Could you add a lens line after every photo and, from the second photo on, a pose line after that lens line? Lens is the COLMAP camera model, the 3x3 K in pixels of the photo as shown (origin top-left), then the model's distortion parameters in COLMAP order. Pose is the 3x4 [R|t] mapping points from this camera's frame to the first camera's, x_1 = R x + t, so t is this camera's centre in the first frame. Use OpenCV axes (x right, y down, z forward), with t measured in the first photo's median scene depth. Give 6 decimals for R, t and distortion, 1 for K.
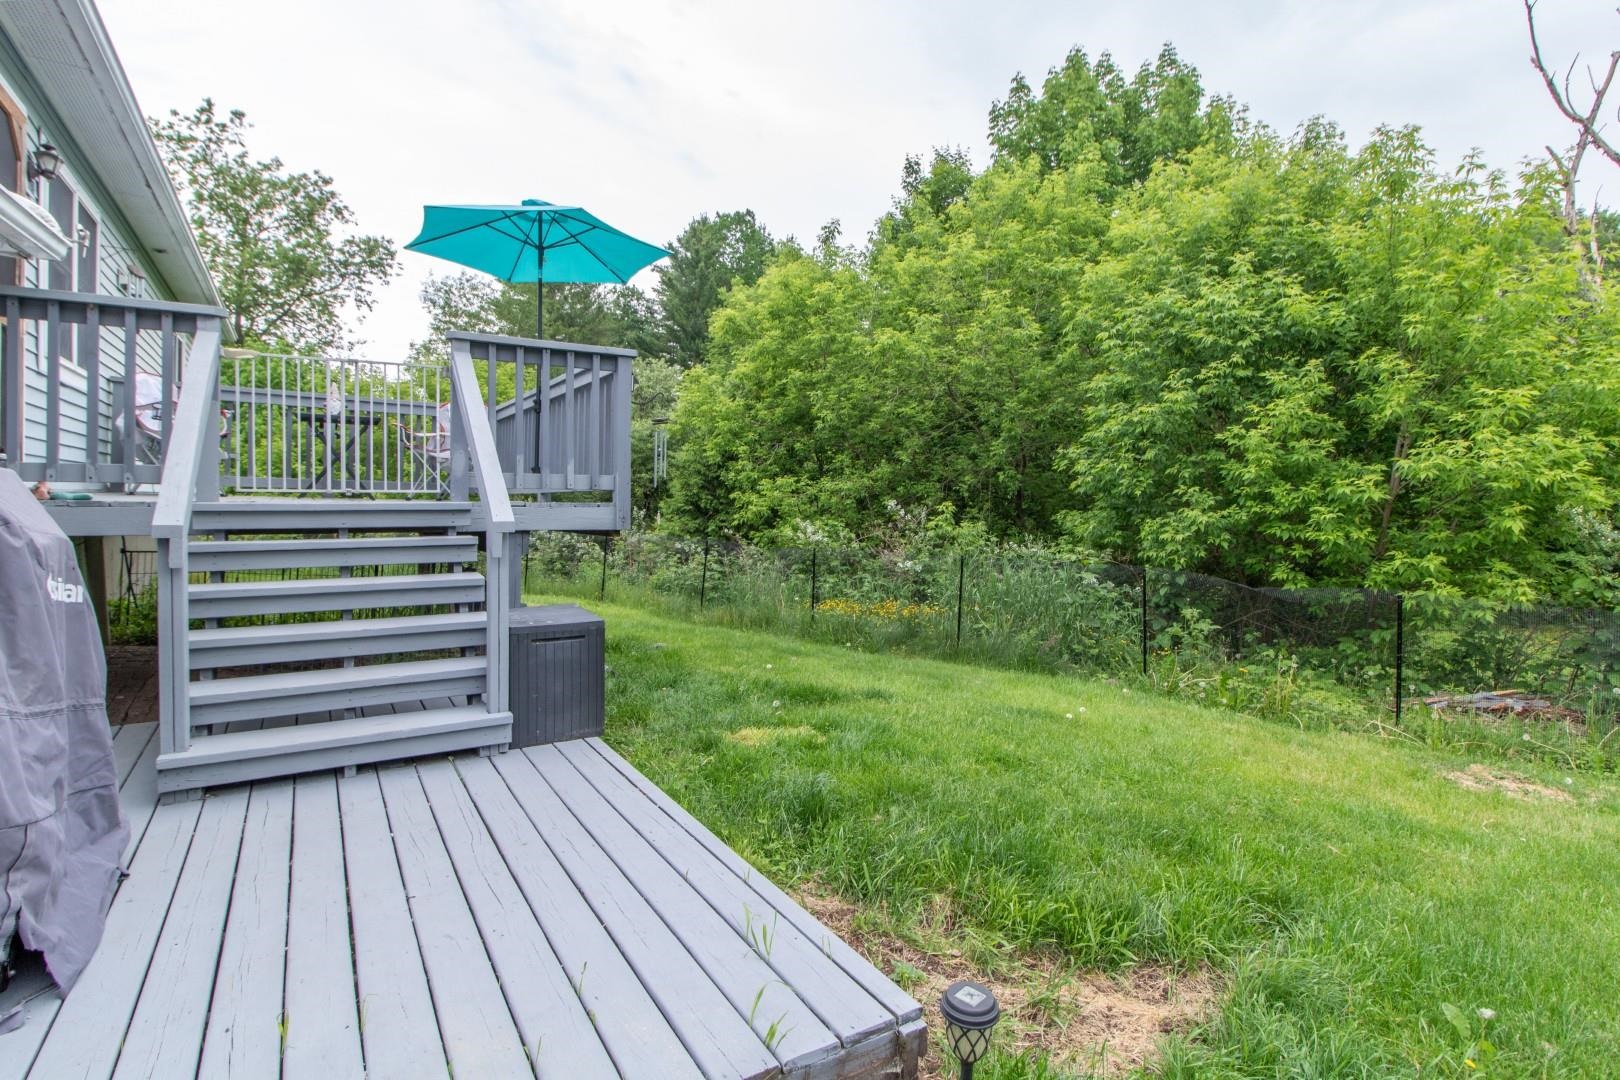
lens RADIAL K [[824.2, 0, 813.3], [0, 824.2, 515.8], [0, 0, 1]] dist [0.002277, -0.002210]
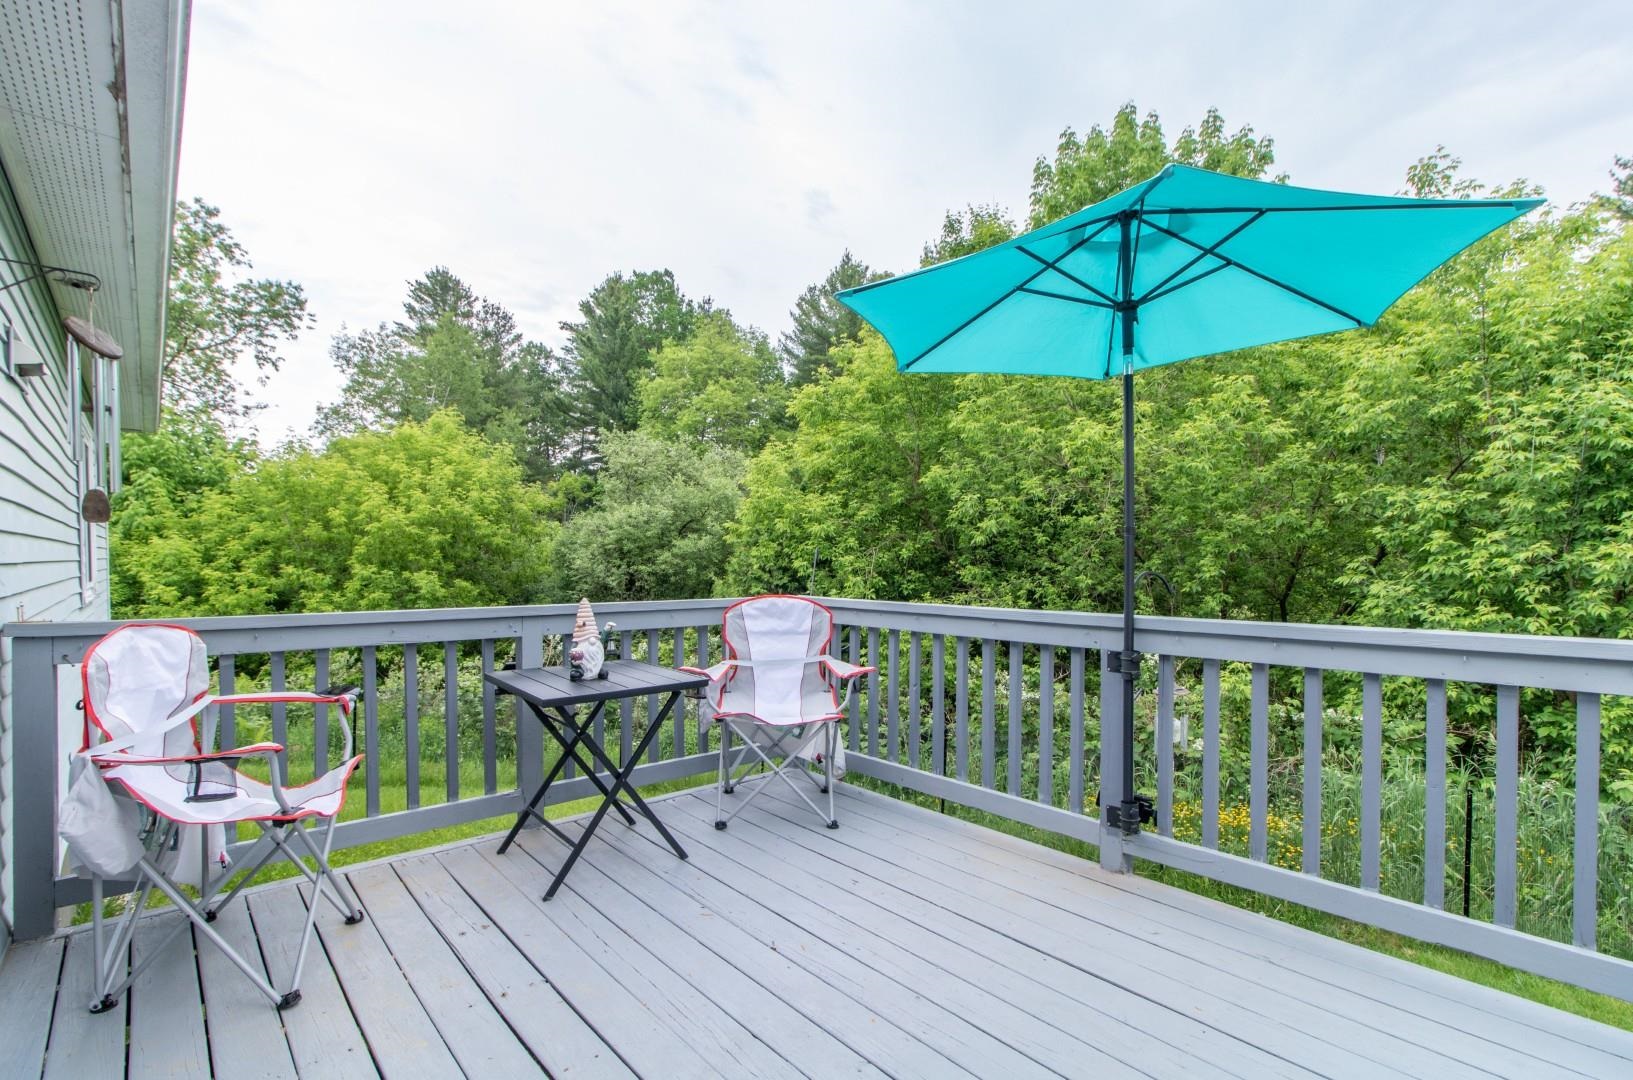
lens RADIAL K [[768.5, 0, 821.2], [0, 768.5, 573.6], [0, 0, 1]] dist [0.000543, 0.000438]
pose [[0.986348, -0.024723, 0.162810, -0.128416], [0.022477, 0.999625, 0.015622, -0.043163], [-0.163135, -0.011749, 0.986534, 0.141183]]
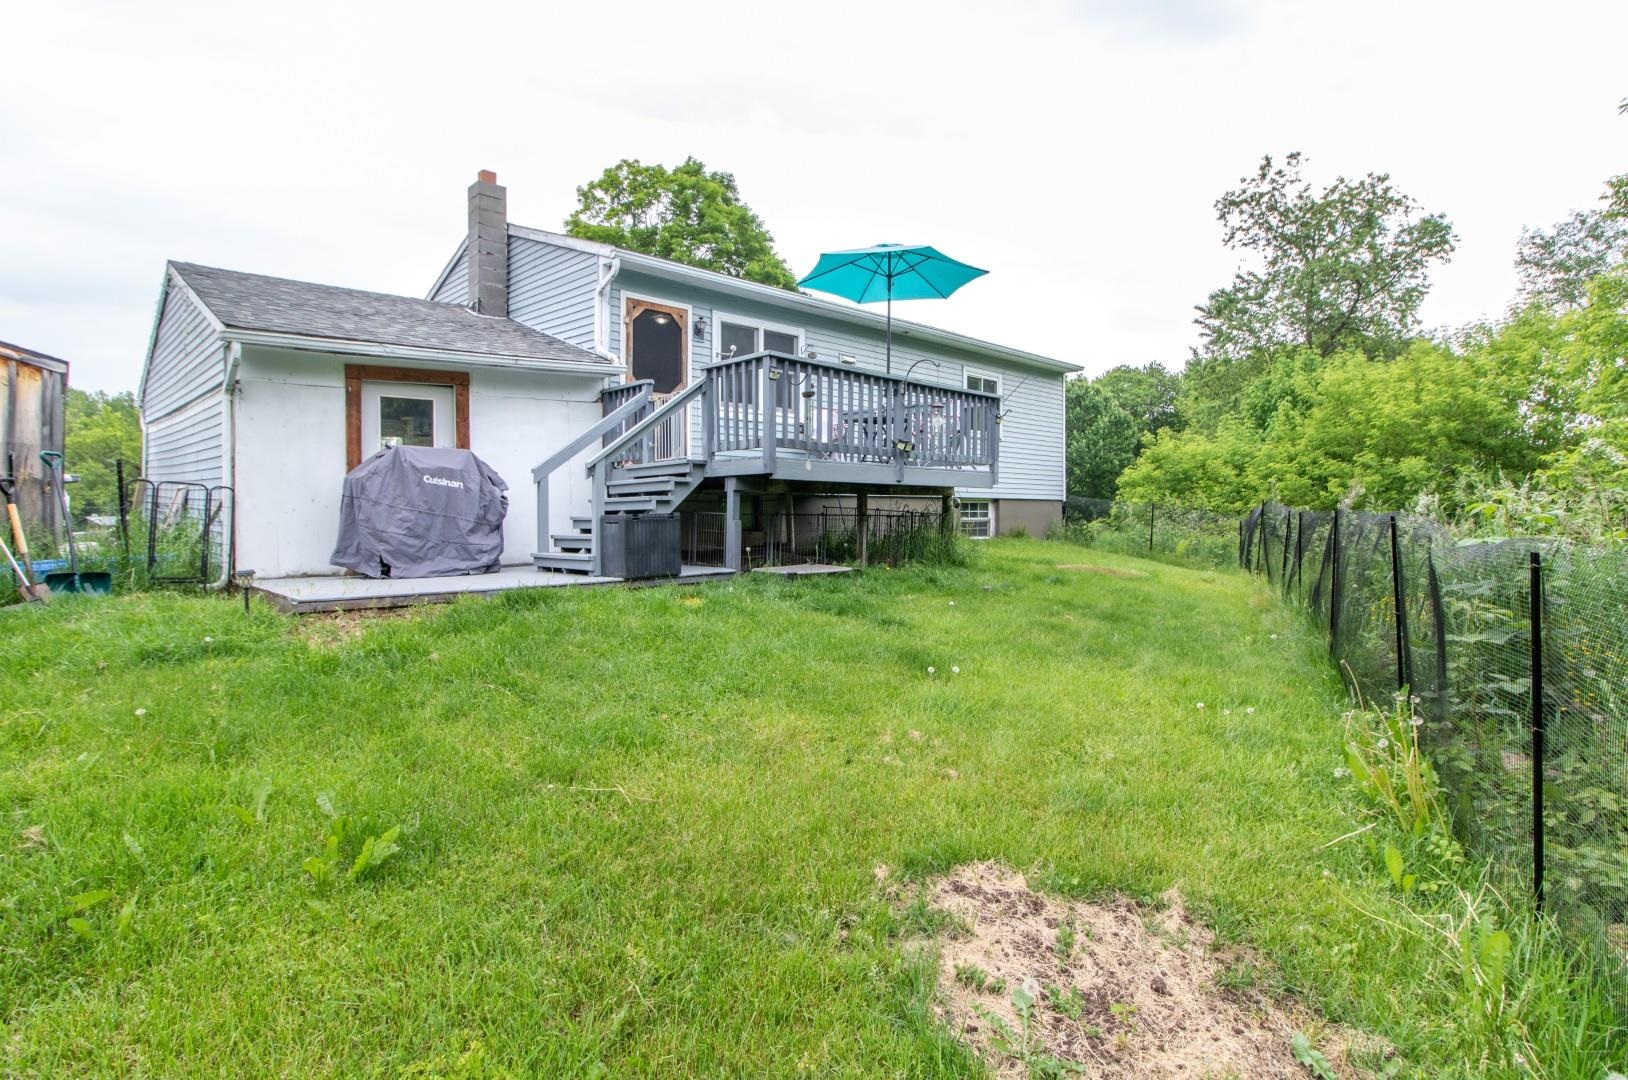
lens RADIAL K [[798.8, 0, 818.6], [0, 798.8, 515.3], [0, 0, 1]] dist [-0.002420, -0.001255]
pose [[0.219203, -0.009140, -0.975636, 0.212621], [-0.009609, 0.999887, -0.011527, 0.019252], [0.975632, 0.011902, 0.219090, 0.140338]]
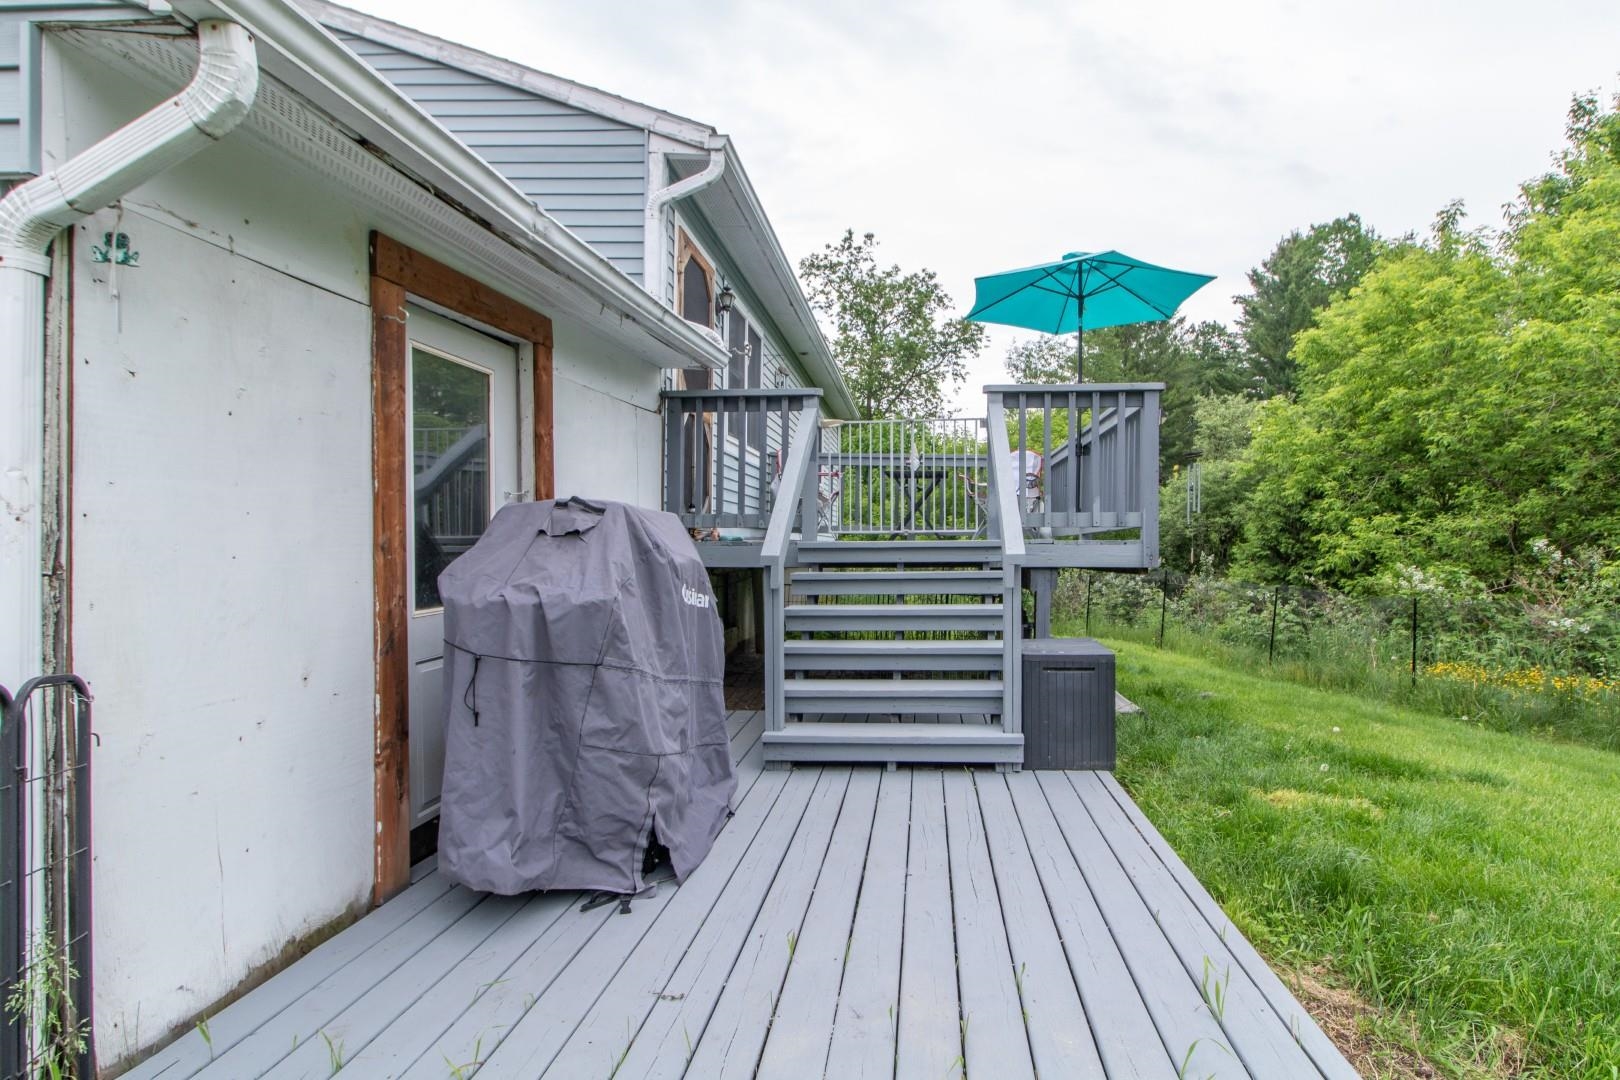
lens RADIAL K [[827.6, 0, 874.6], [0, 827.6, 543.9], [0, 0, 1]] dist [0.000081, -0.001583]
pose [[0.819828, -0.011553, -0.572494, 0.011516], [-0.003076, 0.999693, -0.024579, 0.002626], [0.572602, 0.021911, 0.819541, 0.001722]]
